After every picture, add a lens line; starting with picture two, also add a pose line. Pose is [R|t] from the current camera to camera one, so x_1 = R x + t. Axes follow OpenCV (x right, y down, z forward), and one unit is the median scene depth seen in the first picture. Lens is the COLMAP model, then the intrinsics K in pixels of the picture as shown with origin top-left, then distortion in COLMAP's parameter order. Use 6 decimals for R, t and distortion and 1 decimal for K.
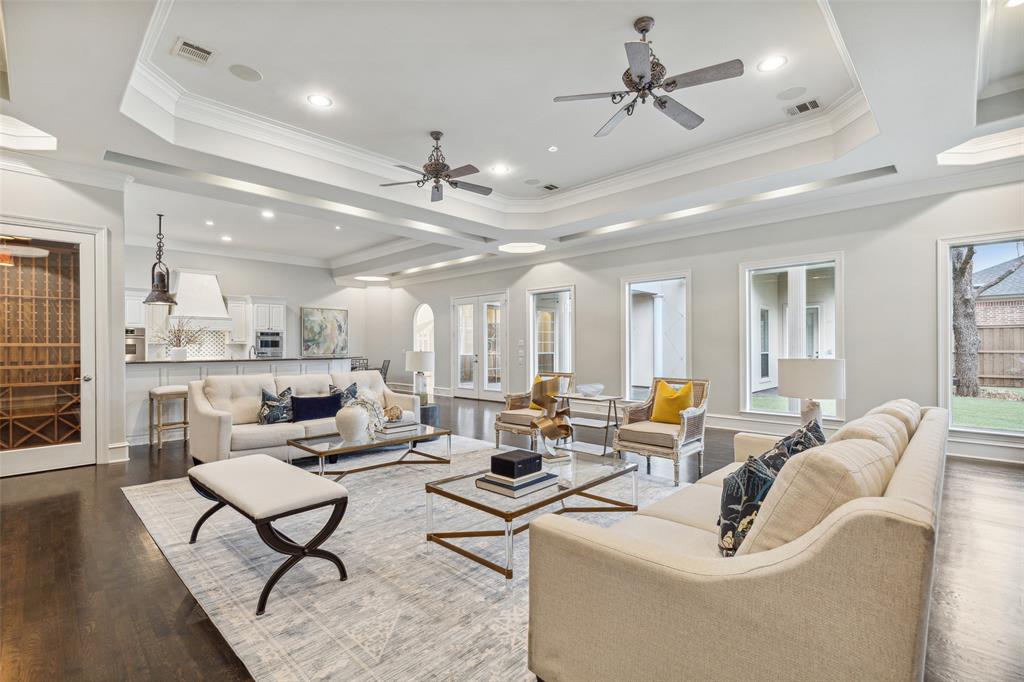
lens RADIAL K [[466.6, 0, 518.4], [0, 466.6, 347.3], [0, 0, 1]] dist [0.015367, -0.001475]
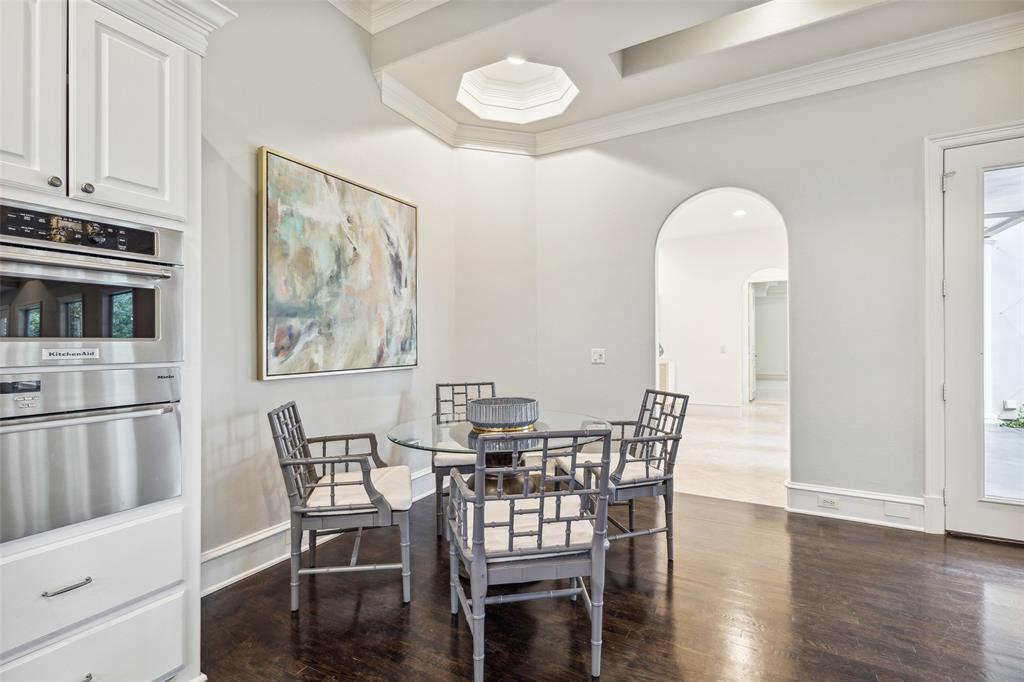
lens RADIAL K [[466.6, 0, 519.1], [0, 466.6, 339.4], [0, 0, 1]] dist [0.015367, -0.001475]
pose [[0.966581, -0.001979, 0.256355, -0.395840], [0.004882, 0.999931, -0.010685, 0.002389], [-0.256316, 0.011580, 0.966524, 0.750817]]
